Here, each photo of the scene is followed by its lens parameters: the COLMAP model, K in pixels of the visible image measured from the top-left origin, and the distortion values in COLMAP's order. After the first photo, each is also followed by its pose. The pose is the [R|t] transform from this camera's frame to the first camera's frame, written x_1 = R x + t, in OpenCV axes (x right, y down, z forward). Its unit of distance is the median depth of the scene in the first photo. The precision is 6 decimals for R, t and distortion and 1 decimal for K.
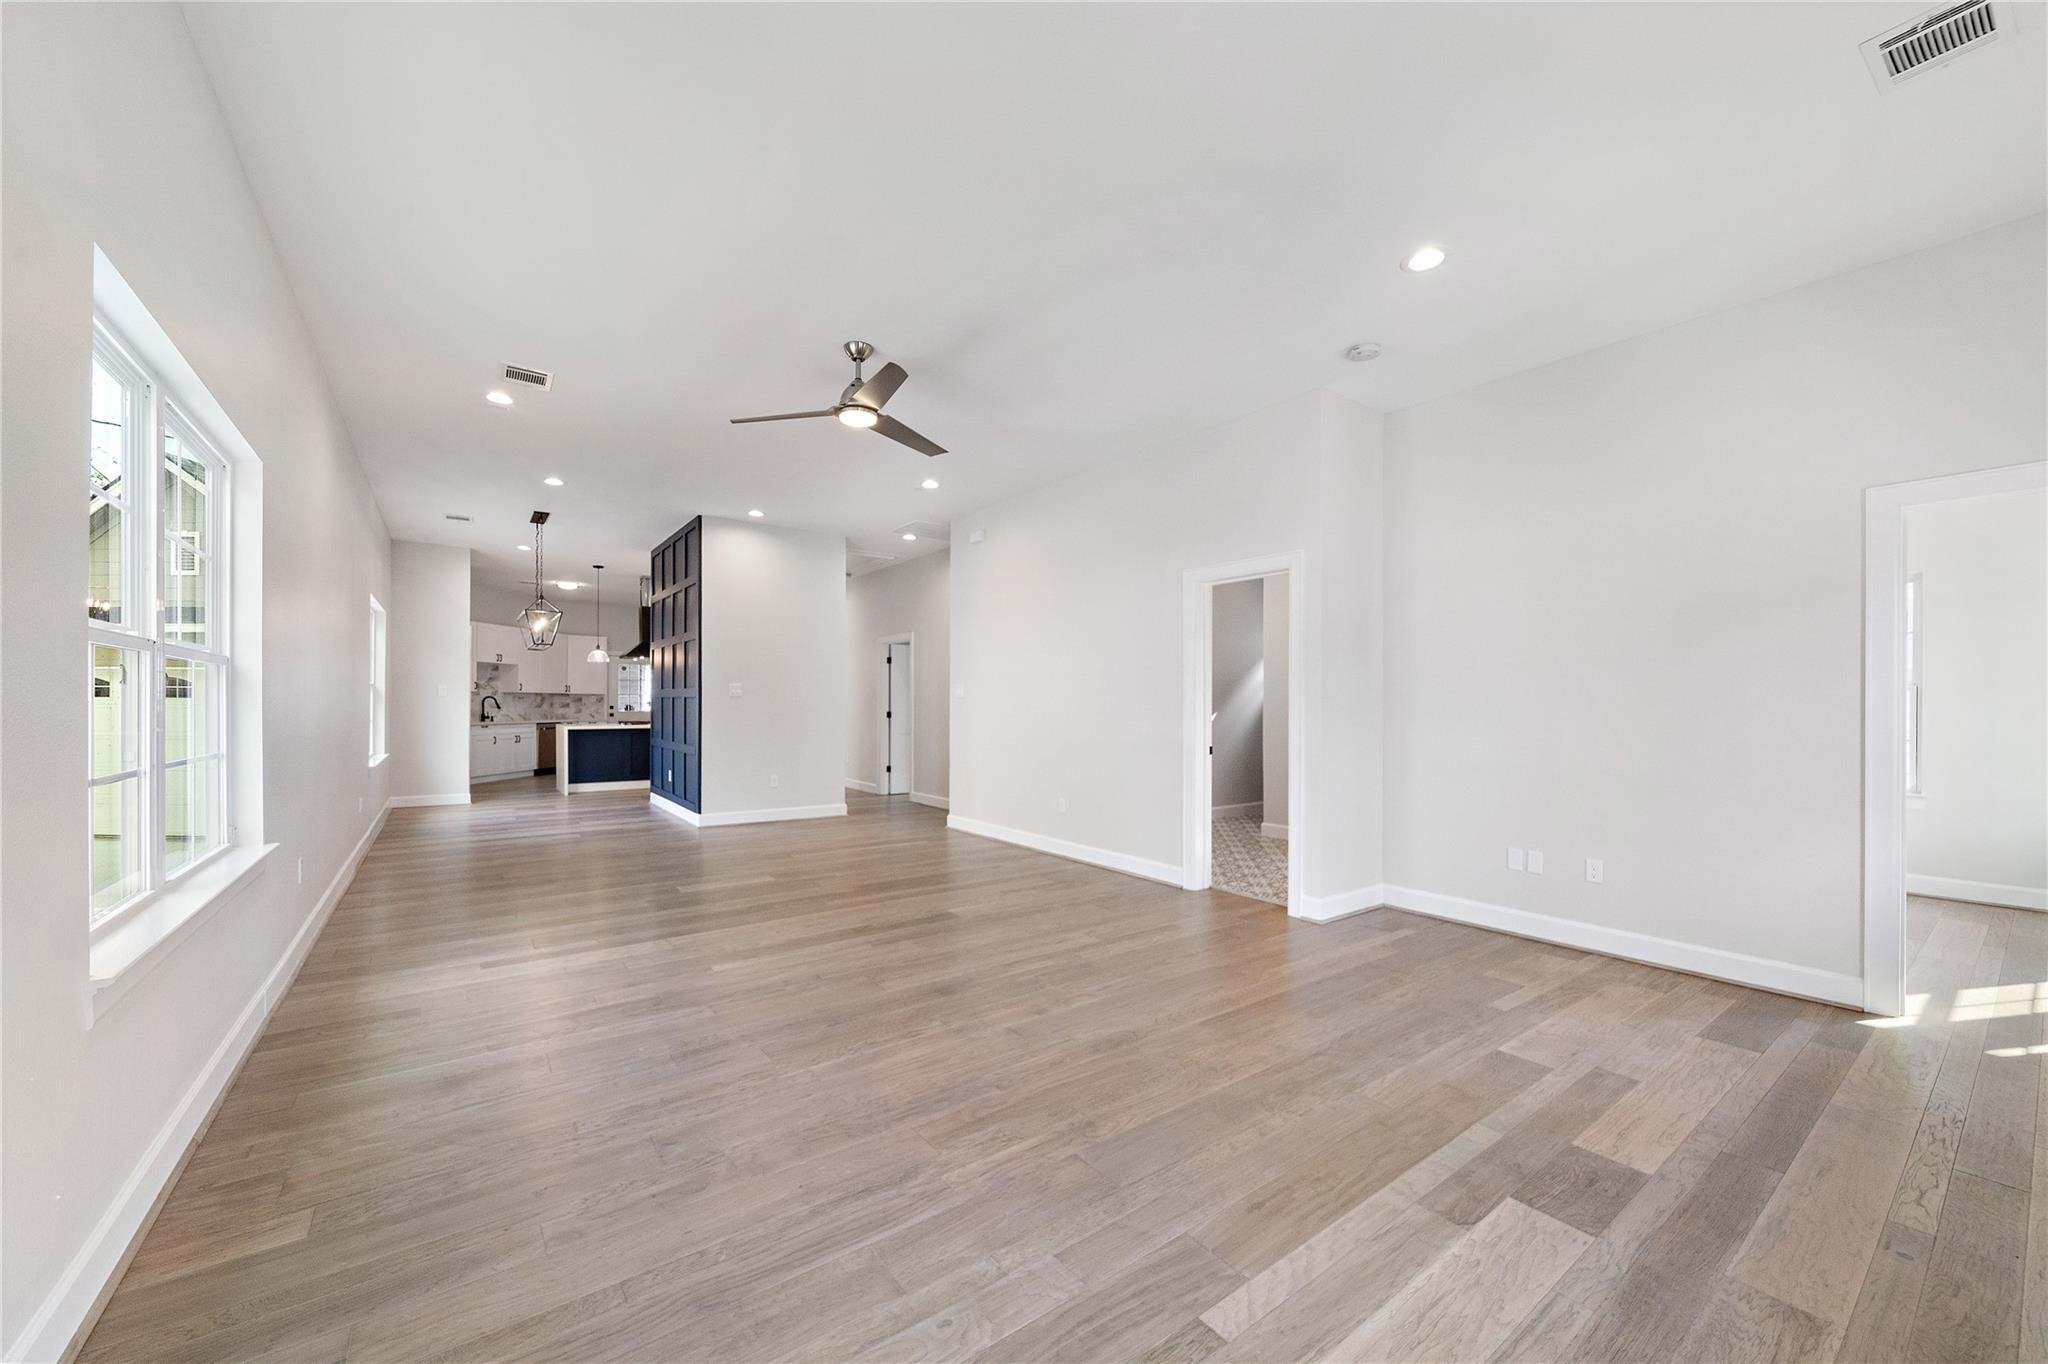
lens RADIAL K [[763.8, 0, 1024.2], [0, 763.8, 706.0], [0, 0, 1]] dist [-0.007235, 0.000903]
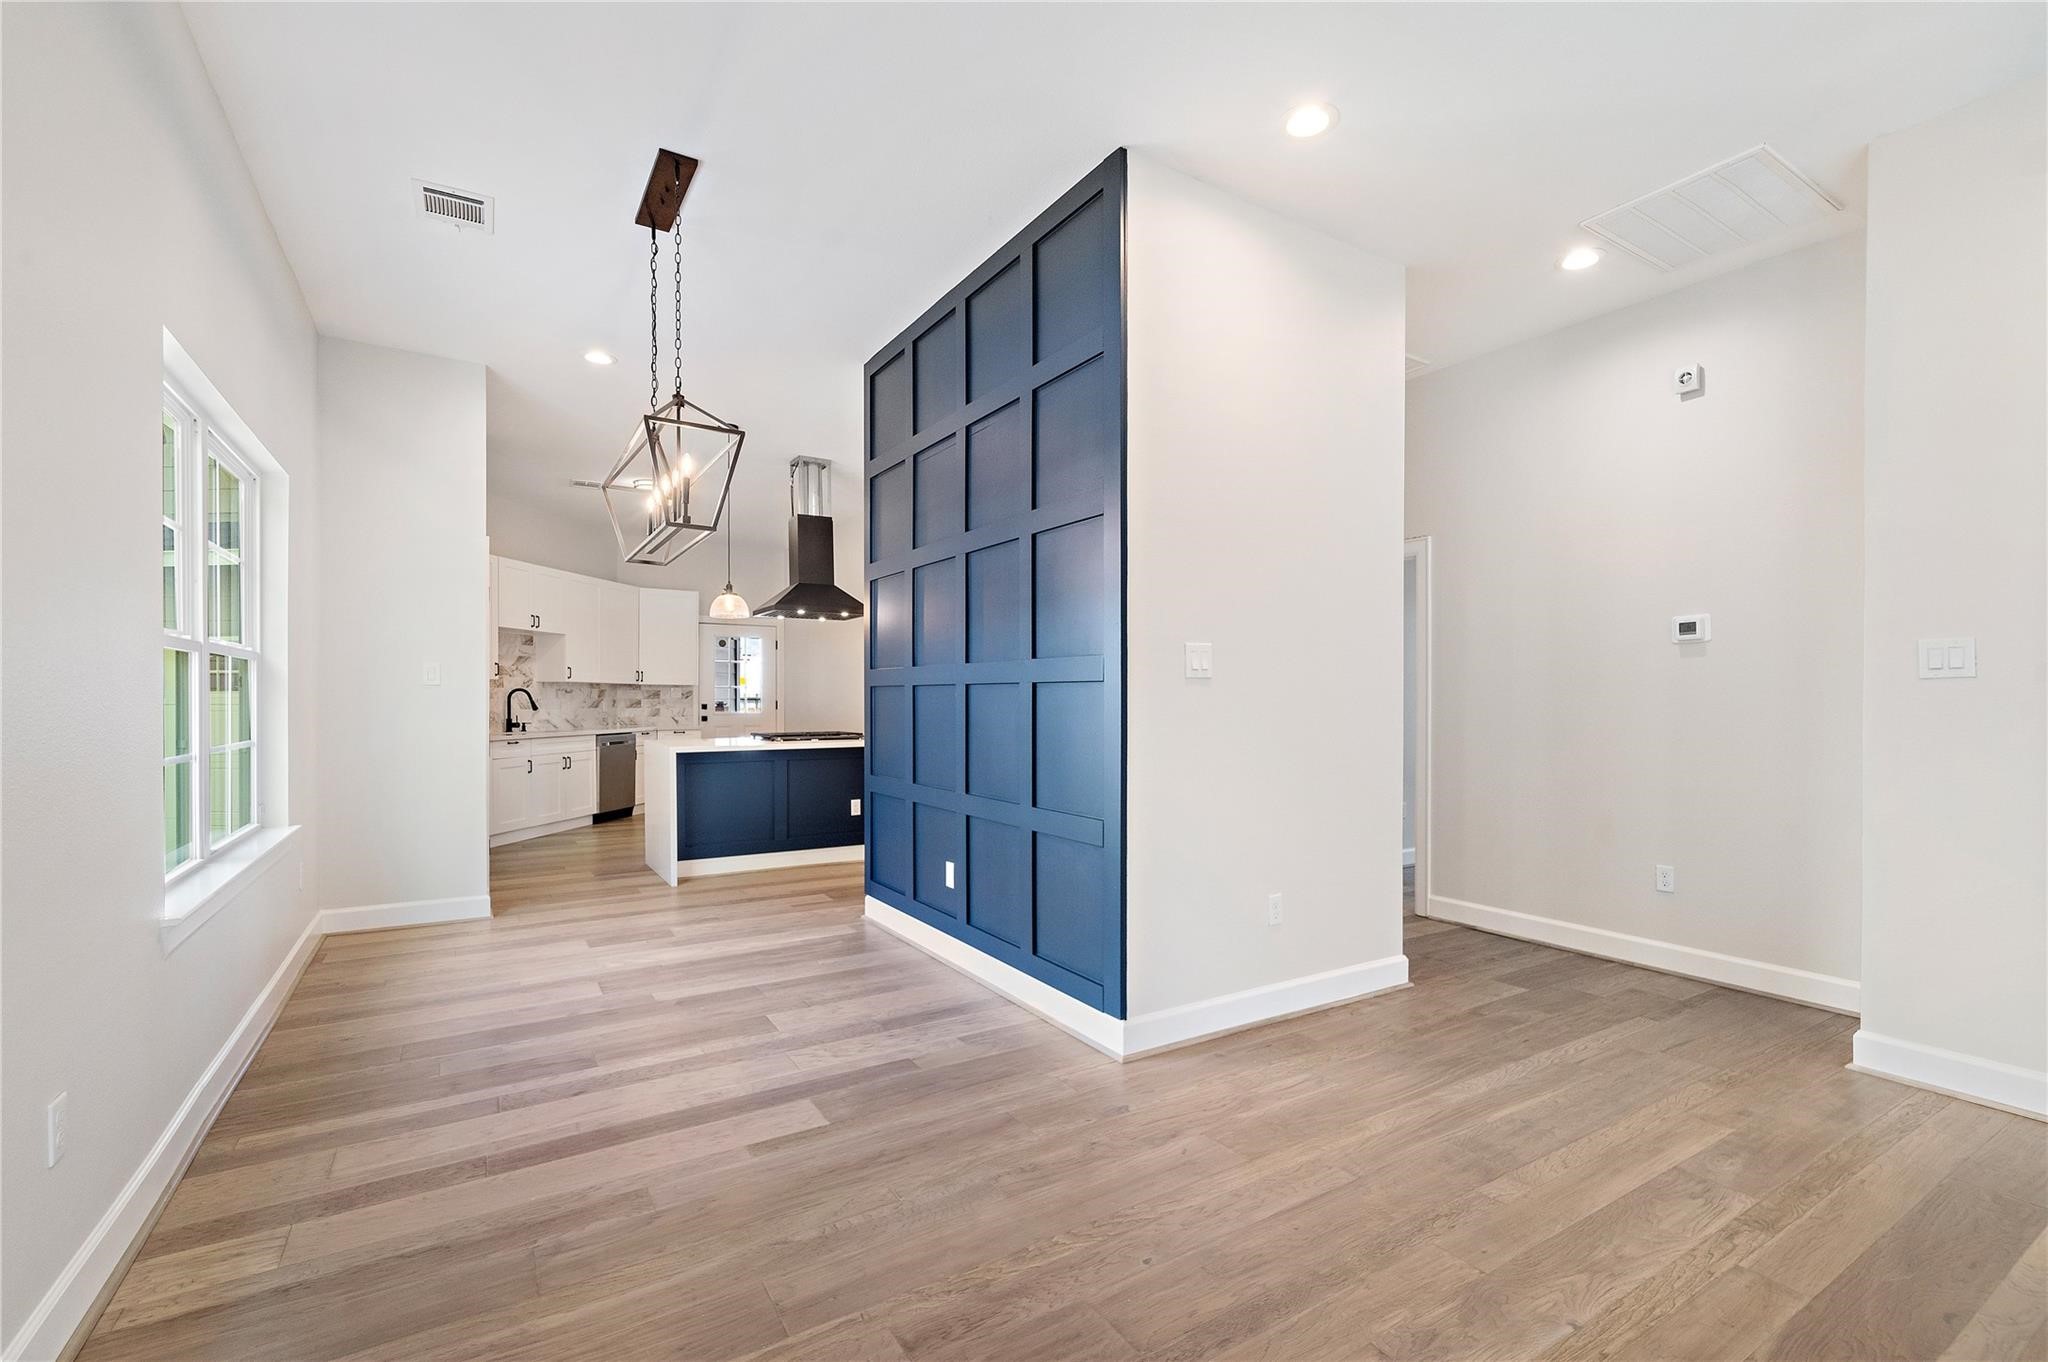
lens RADIAL K [[892.1, 0, 1023.4], [0, 892.1, 711.6], [0, 0, 1]] dist [-0.003866, -0.001017]
pose [[0.996307, -0.002137, -0.085839, -0.275347], [0.003085, 0.999936, 0.010914, -0.001341], [0.085810, -0.011138, 0.996249, 0.375983]]
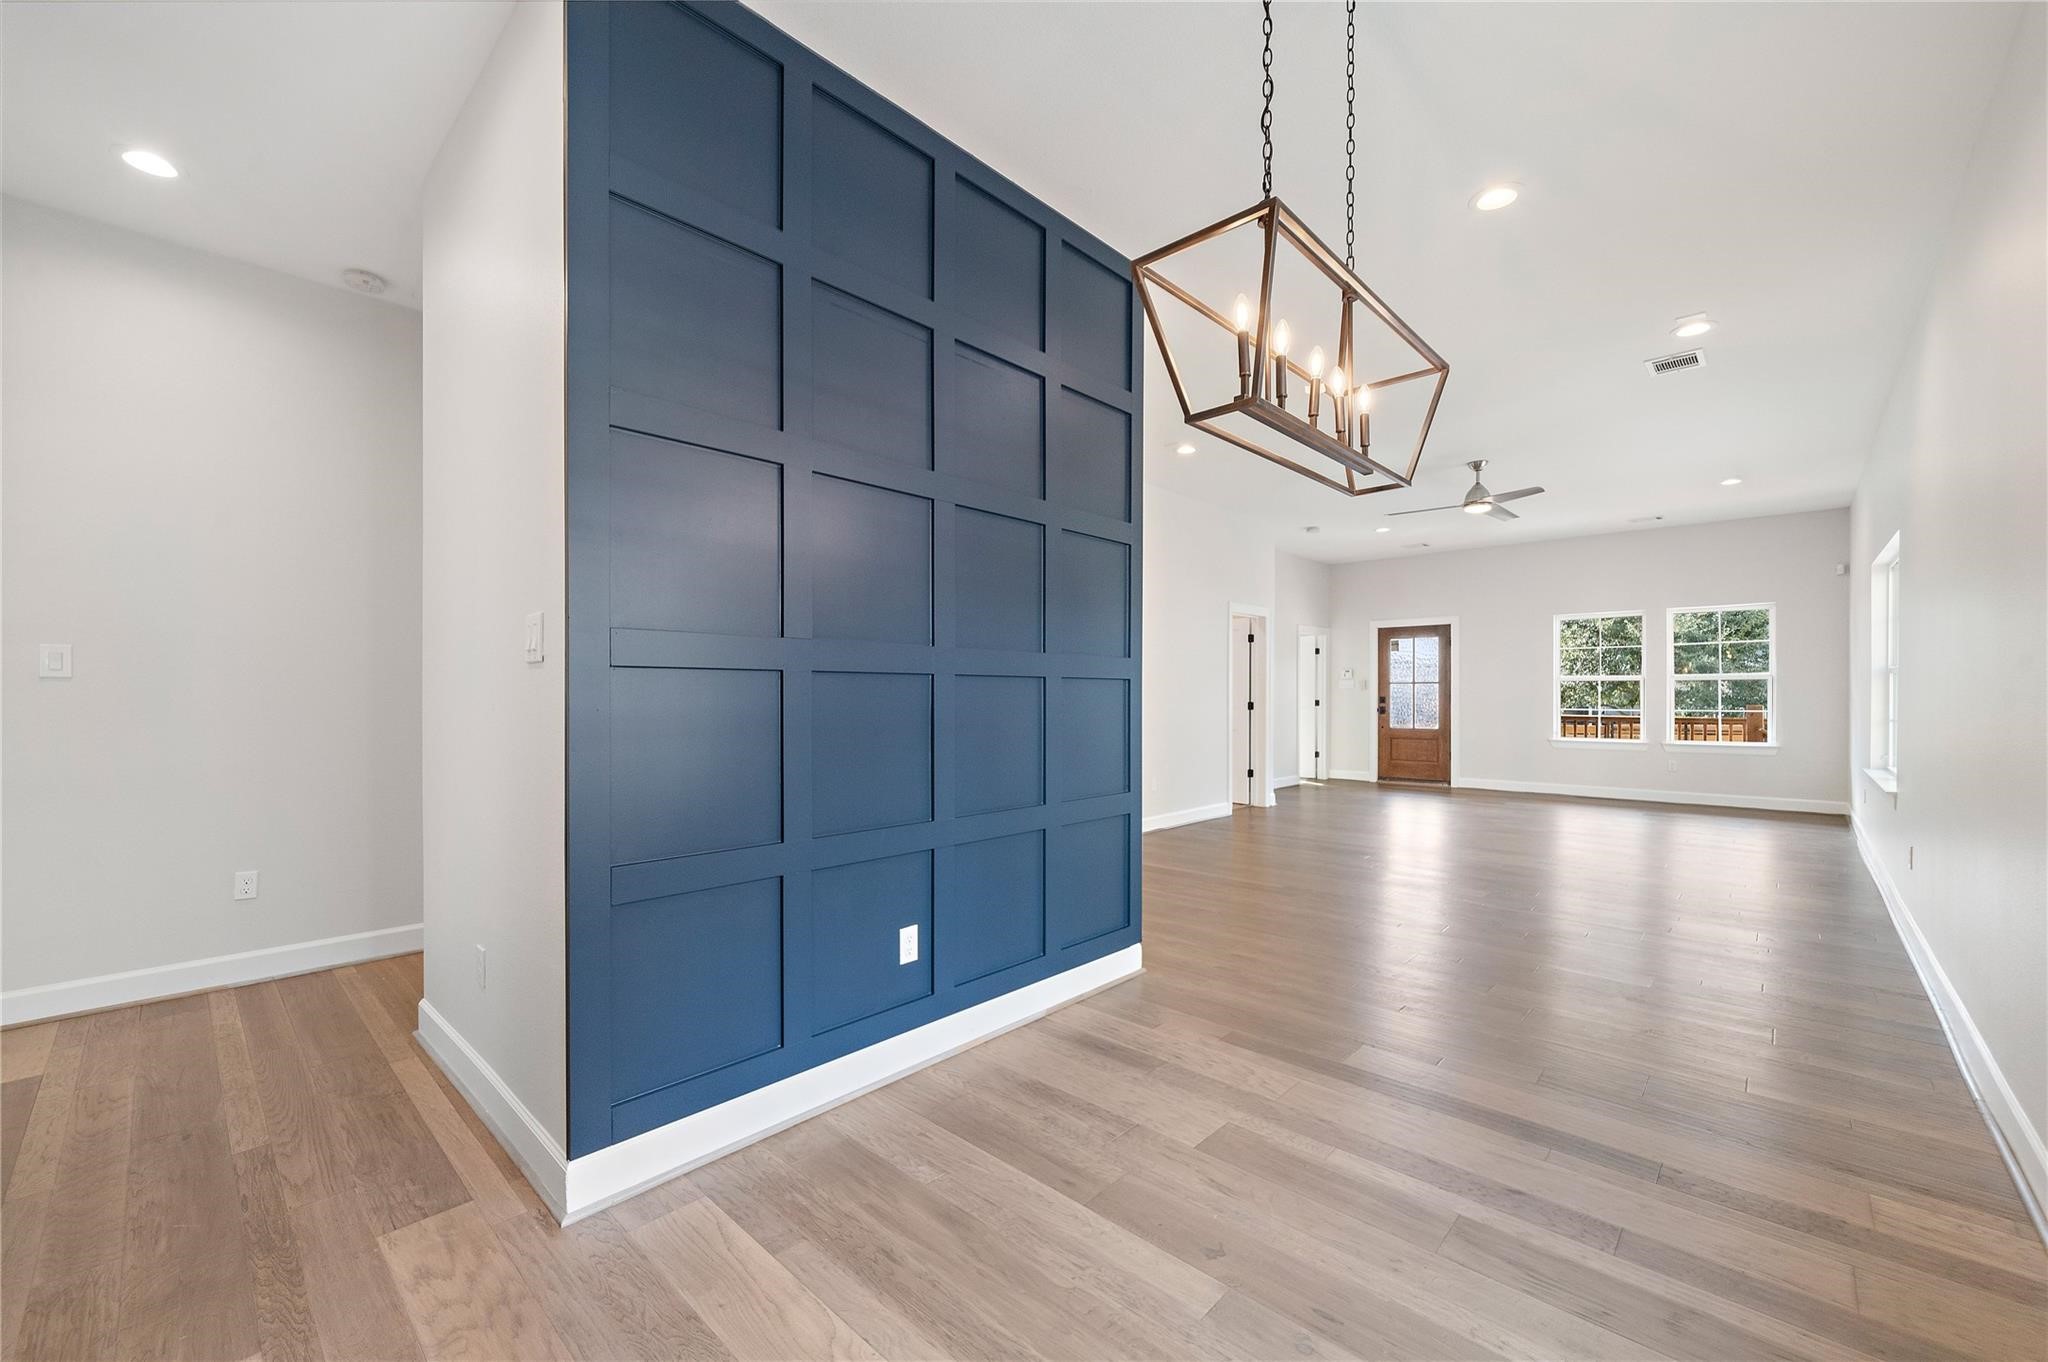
lens RADIAL K [[818.1, 0, 1027.4], [0, 818.1, 699.2], [0, 0, 1]] dist [0.002863, 0.000048]
pose [[-0.180737, -0.014418, 0.983426, -0.936860], [0.000770, 0.999890, 0.014801, -0.009847], [-0.983531, 0.003432, -0.180706, 1.193101]]
